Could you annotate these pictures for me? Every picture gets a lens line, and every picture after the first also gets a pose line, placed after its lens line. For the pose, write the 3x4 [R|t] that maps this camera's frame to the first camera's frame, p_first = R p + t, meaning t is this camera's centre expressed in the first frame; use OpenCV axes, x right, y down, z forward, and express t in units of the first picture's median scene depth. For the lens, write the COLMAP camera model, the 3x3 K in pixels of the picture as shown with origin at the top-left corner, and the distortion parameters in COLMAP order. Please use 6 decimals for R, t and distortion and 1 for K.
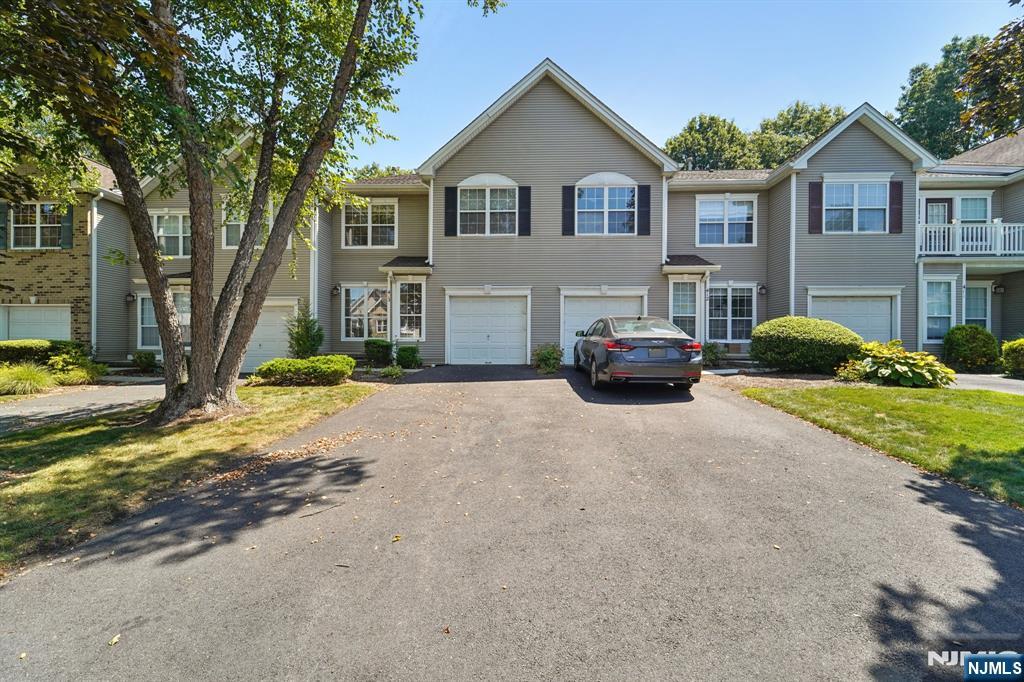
lens RADIAL K [[406.0, 0, 512.0], [0, 406.0, 341.0], [0, 0, 1]] dist [0.009554, 0.000210]
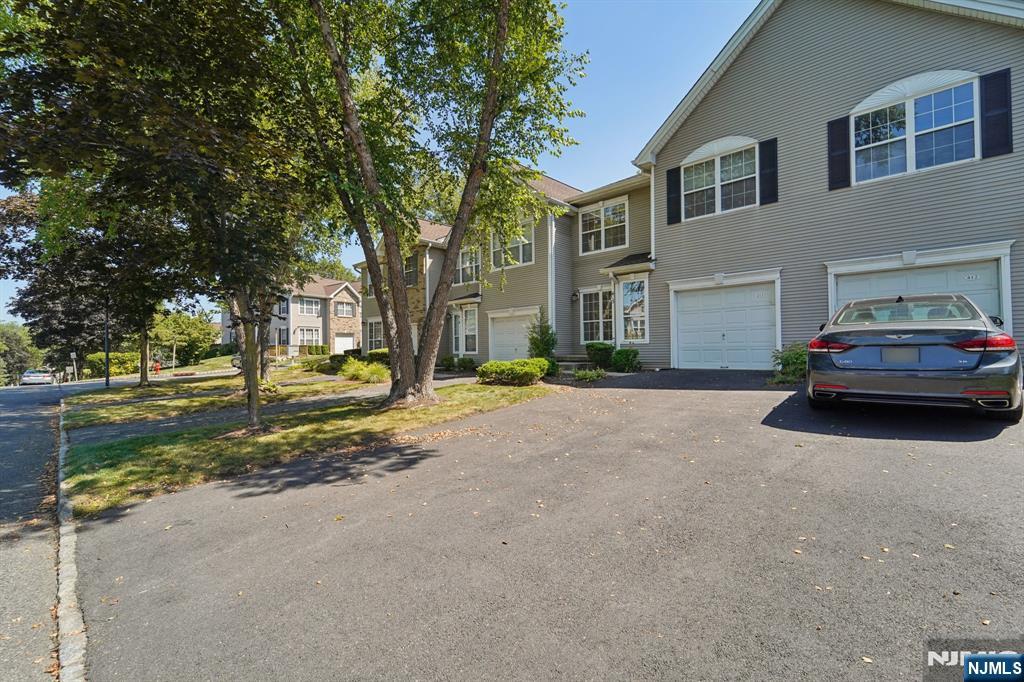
lens RADIAL K [[418.7, 0, 512.0], [0, 418.7, 341.0], [0, 0, 1]] dist [0.011949, 0.000030]
pose [[0.775209, -0.026124, -0.631164, 0.156611], [0.023451, 0.999646, -0.012573, 0.000698], [0.631269, -0.005055, 0.775547, 0.069389]]
